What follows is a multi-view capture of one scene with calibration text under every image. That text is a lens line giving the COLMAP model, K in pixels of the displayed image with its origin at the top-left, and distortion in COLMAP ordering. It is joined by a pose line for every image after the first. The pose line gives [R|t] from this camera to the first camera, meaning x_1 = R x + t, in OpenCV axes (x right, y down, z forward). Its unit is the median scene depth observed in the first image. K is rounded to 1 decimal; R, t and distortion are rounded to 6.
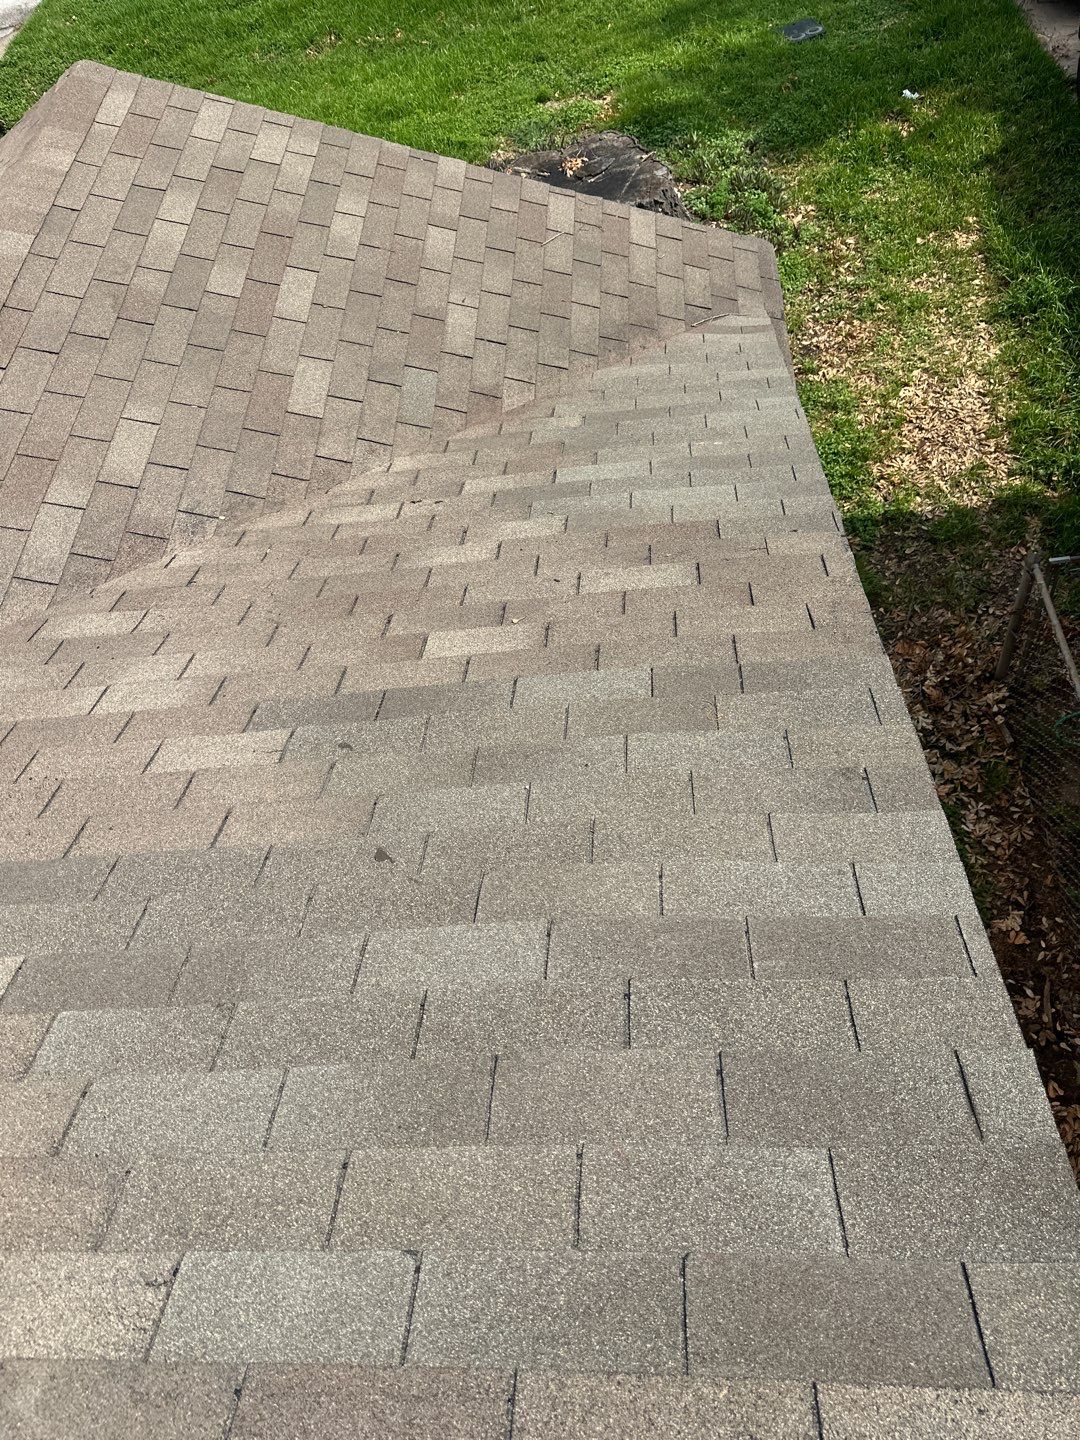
lens RADIAL K [[1046.4, 0, 533.8], [0, 1046.4, 718.1], [0, 0, 1]] dist [-0.001773, -0.001650]
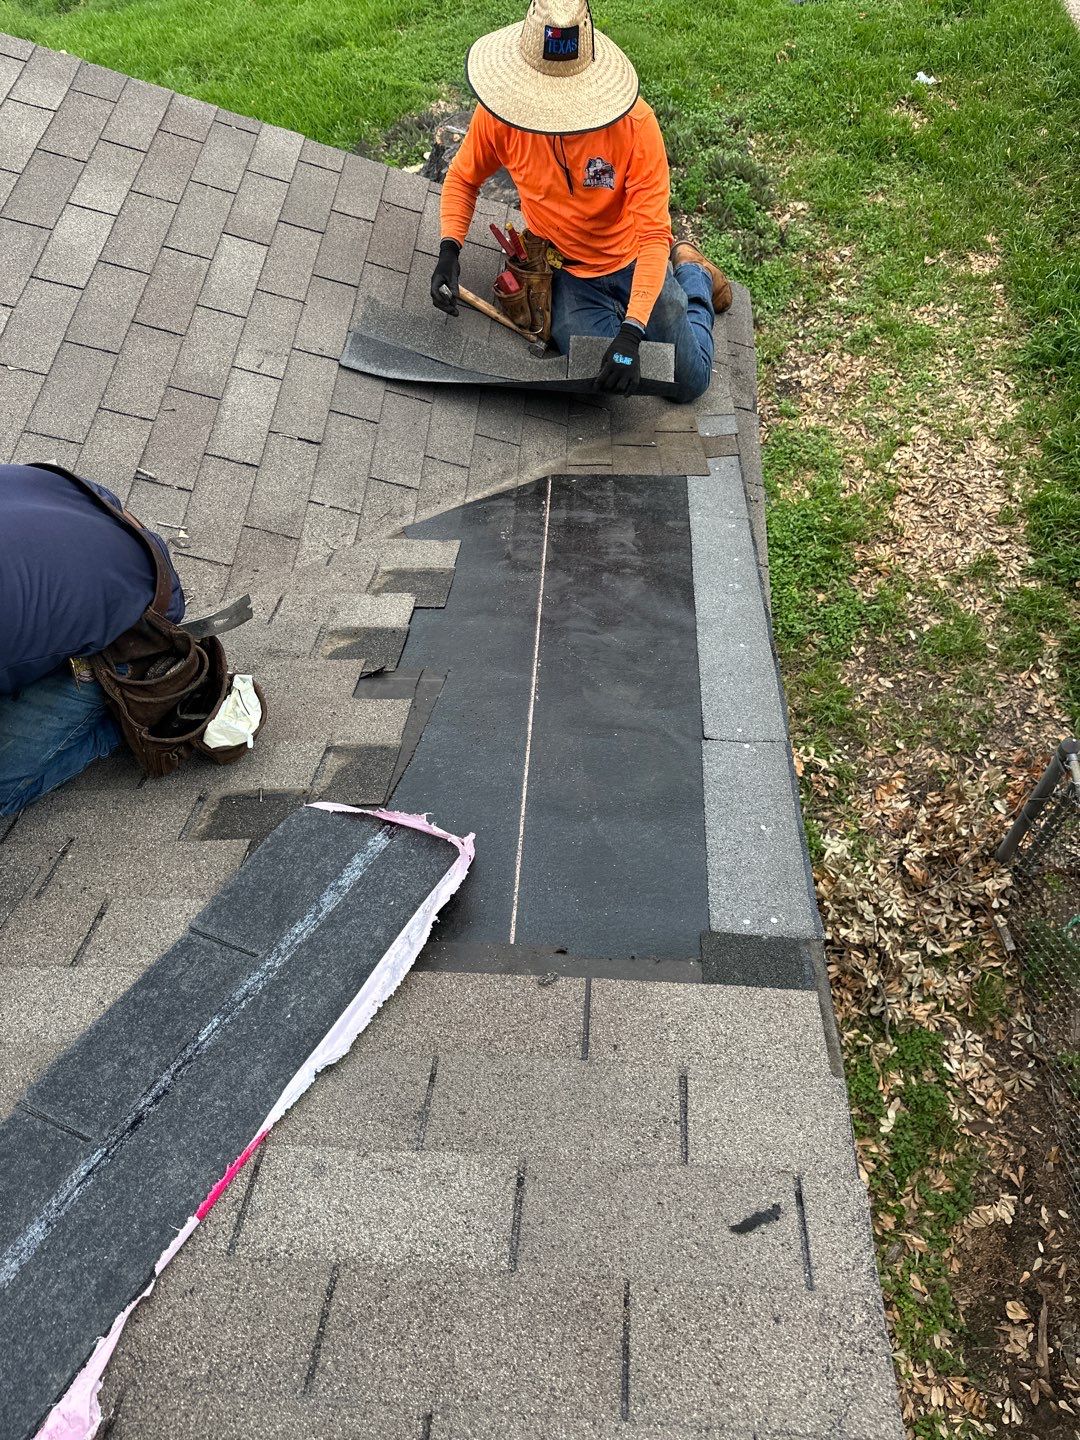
lens RADIAL K [[1037.0, 0, 542.9], [0, 1037.0, 696.0], [0, 0, 1]] dist [-0.000290, -0.004426]
pose [[0.996821, 0.059882, 0.052548, 0.048037], [-0.061471, 0.997683, 0.029157, -0.133326], [-0.050680, -0.032295, 0.998193, 0.209760]]
